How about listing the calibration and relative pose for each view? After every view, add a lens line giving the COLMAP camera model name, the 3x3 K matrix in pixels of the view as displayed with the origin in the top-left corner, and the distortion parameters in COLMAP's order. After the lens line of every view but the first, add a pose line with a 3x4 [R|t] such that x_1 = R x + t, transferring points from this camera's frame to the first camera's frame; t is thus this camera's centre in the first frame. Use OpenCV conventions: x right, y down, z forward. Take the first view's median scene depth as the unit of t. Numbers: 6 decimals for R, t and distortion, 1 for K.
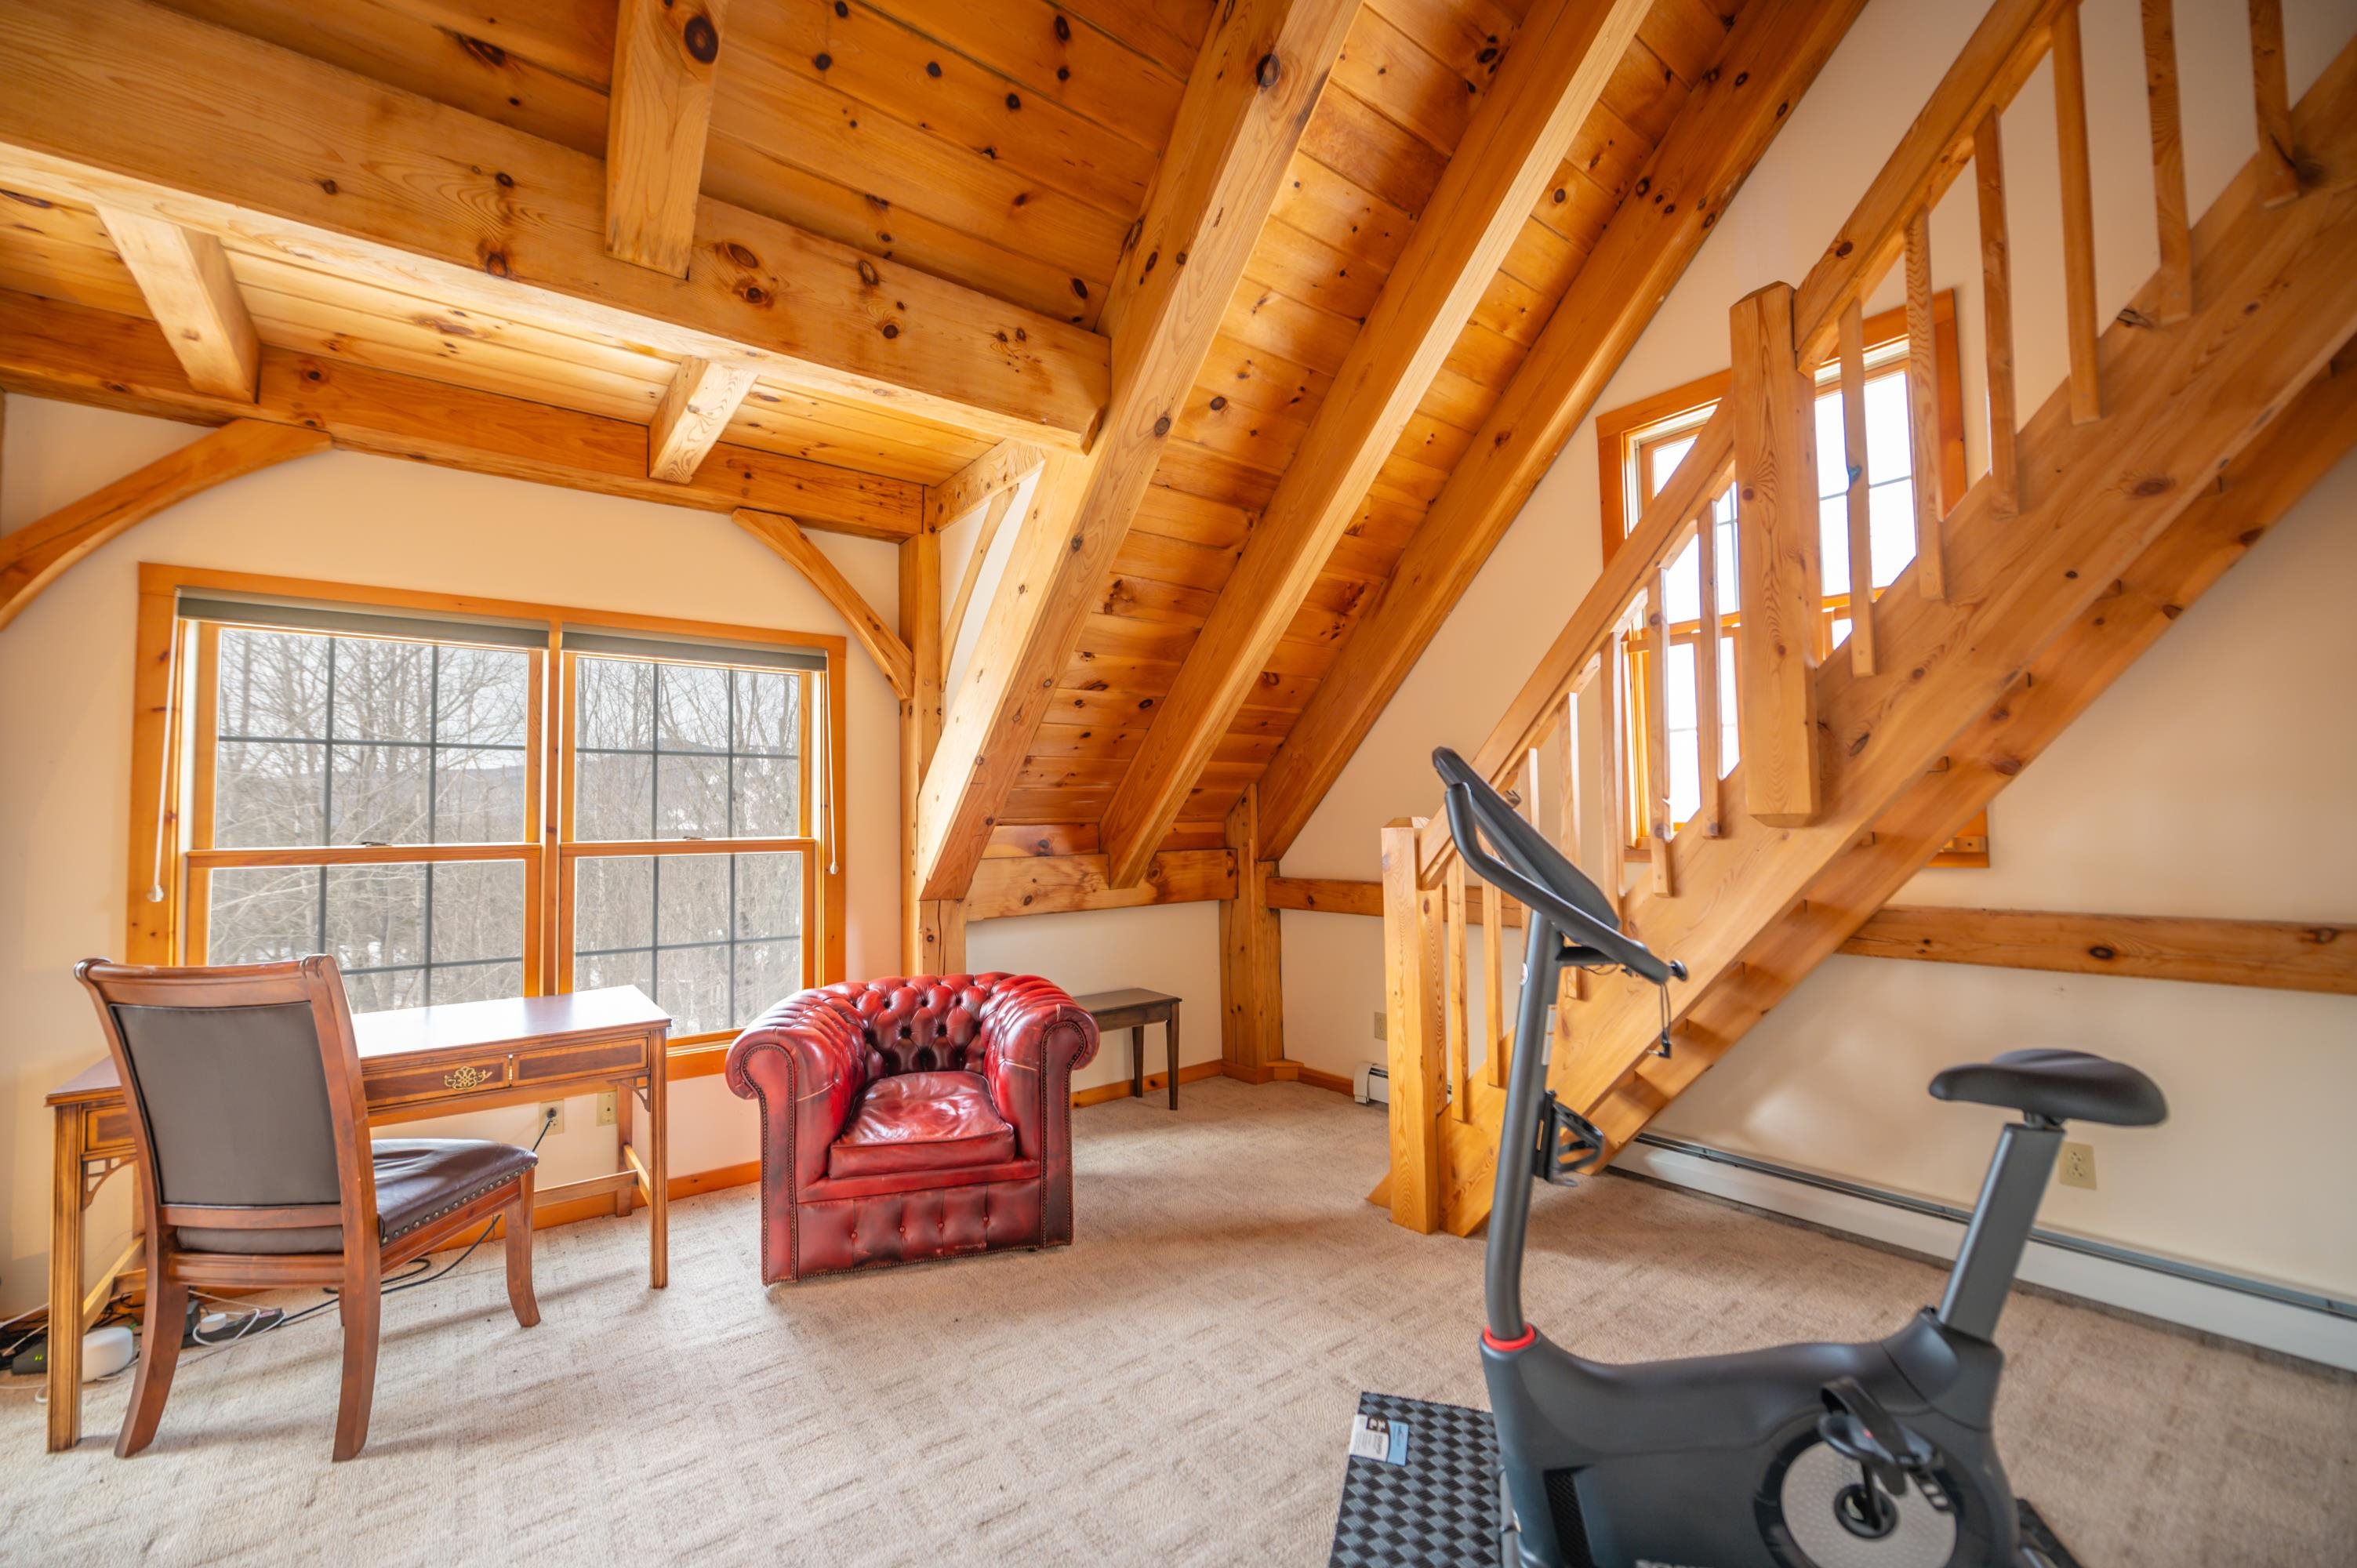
lens RADIAL K [[940.7, 0, 1180.3], [0, 940.7, 792.4], [0, 0, 1]] dist [-0.007754, -0.000807]
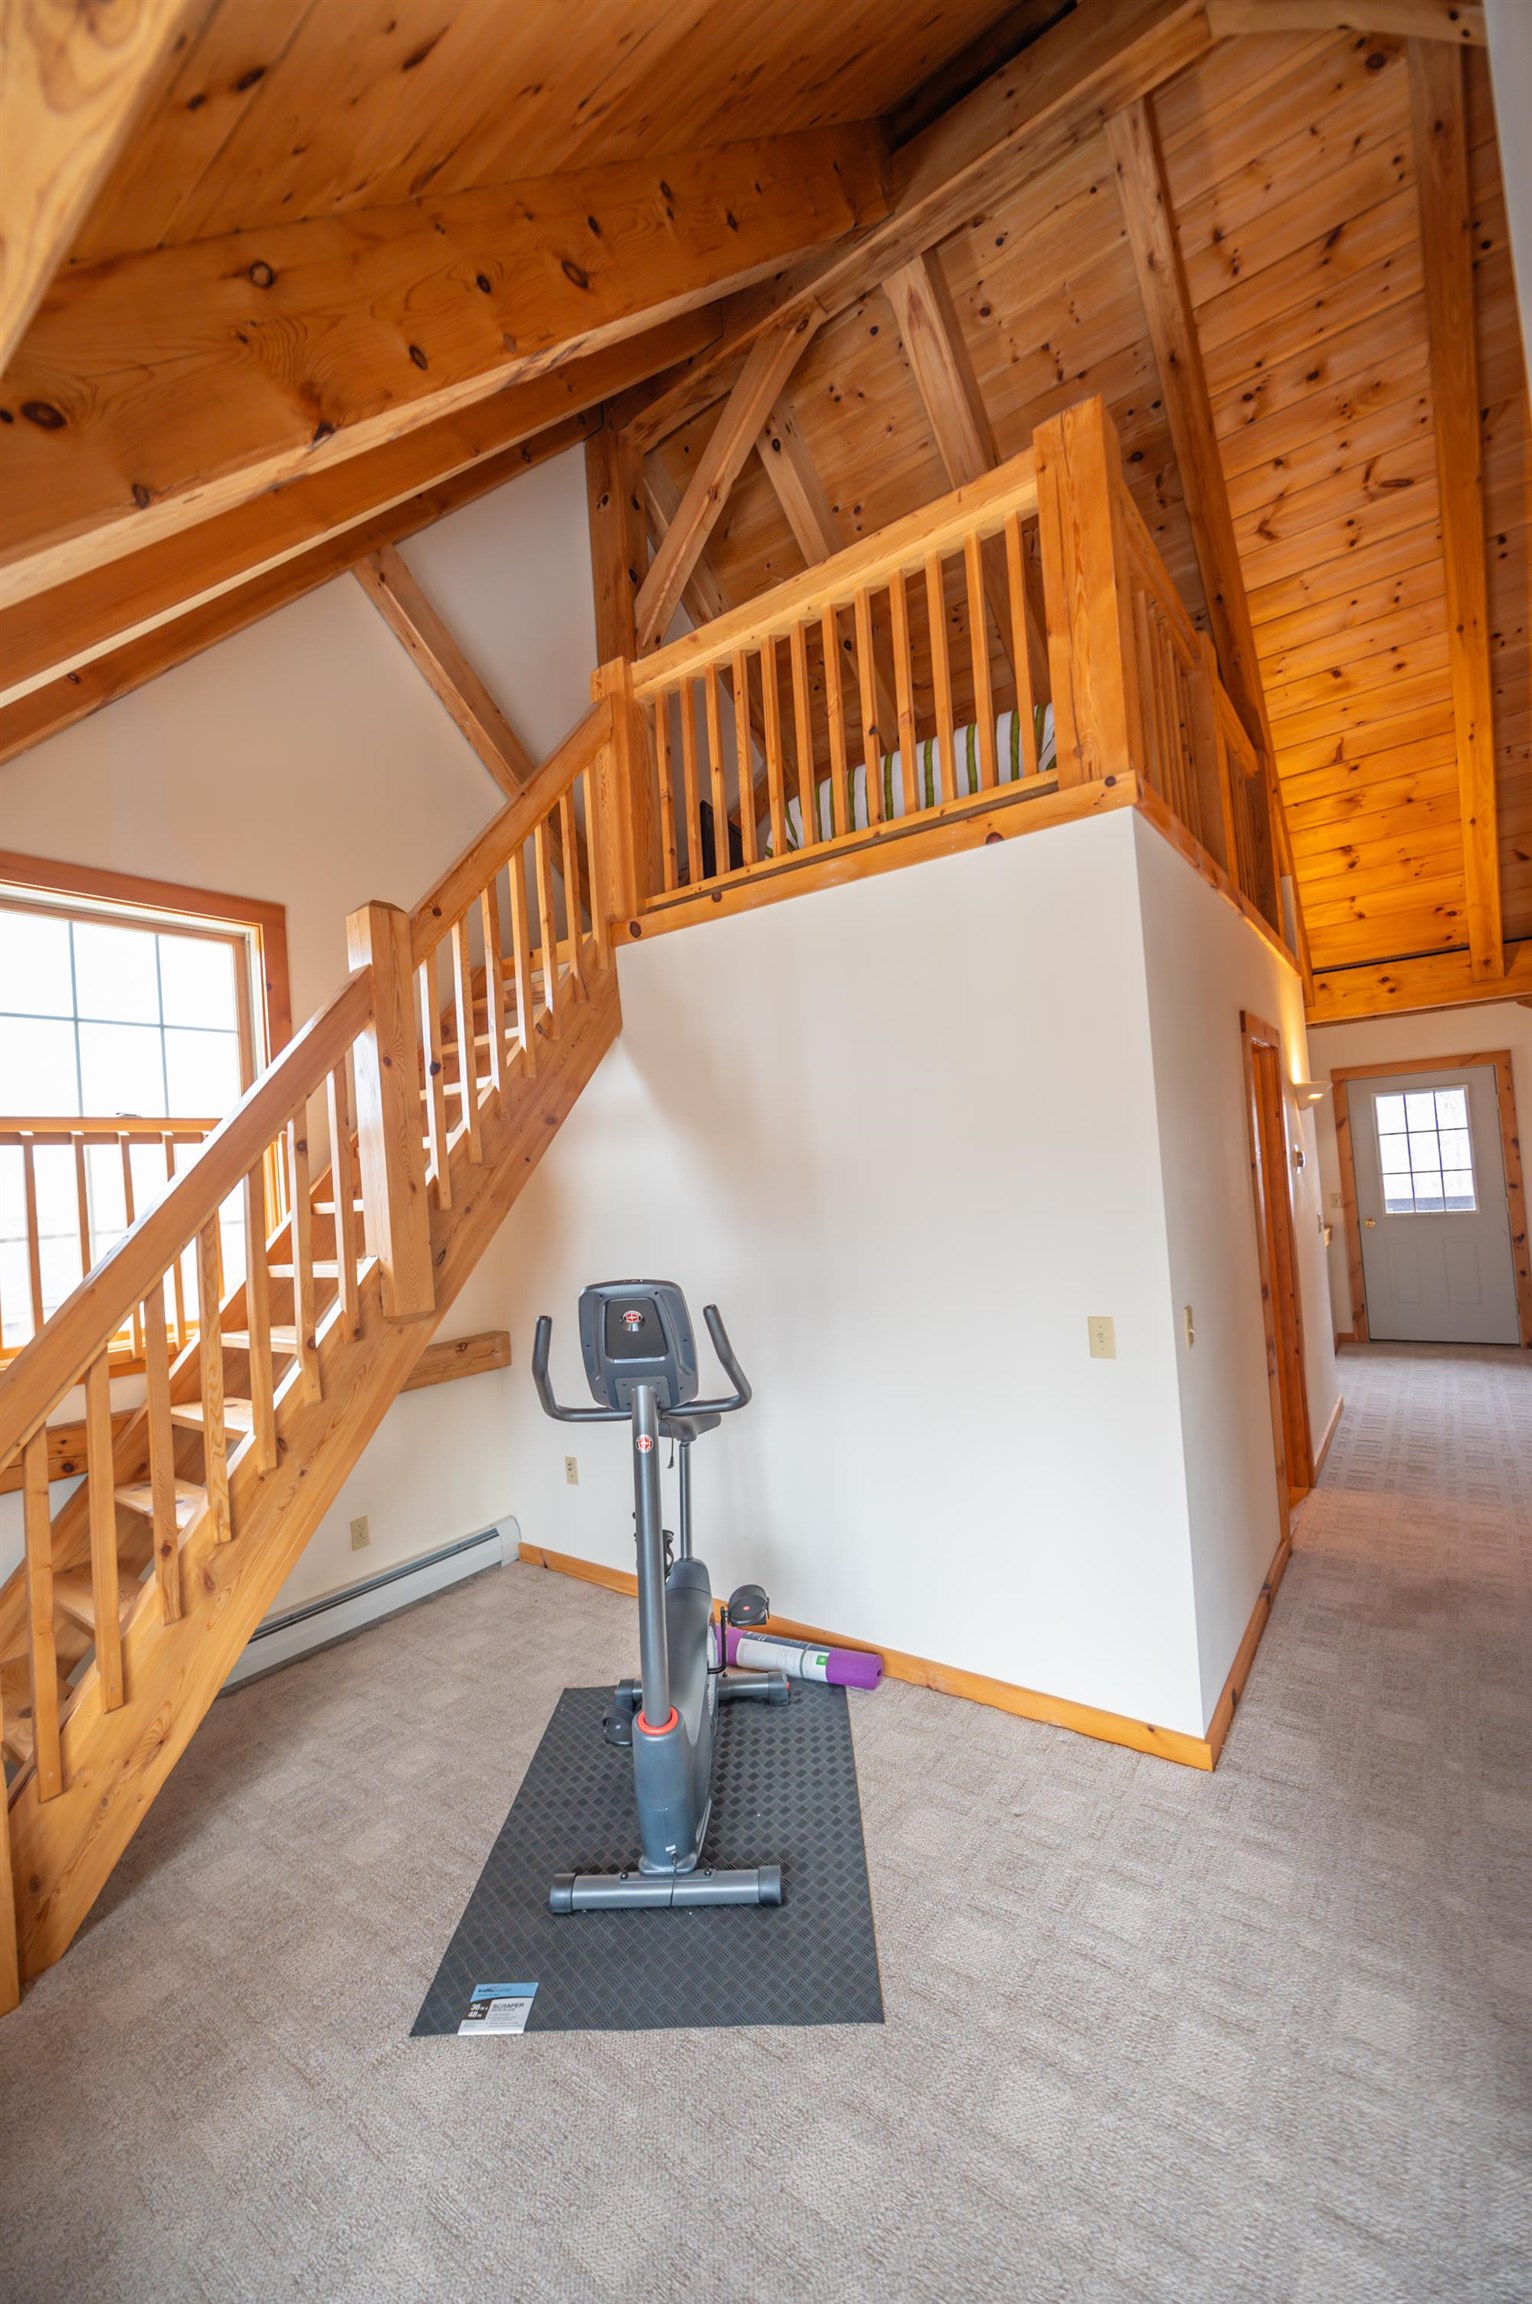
lens RADIAL K [[919.6, 0, 765.8], [0, 919.6, 1149.5], [0, 0, 1]] dist [-0.007754, -0.000807]
pose [[-0.276655, 0.063046, 0.958899, -0.769374], [0.035009, 0.997844, -0.055506, -0.121035], [-0.960331, 0.018214, -0.278266, 0.921477]]
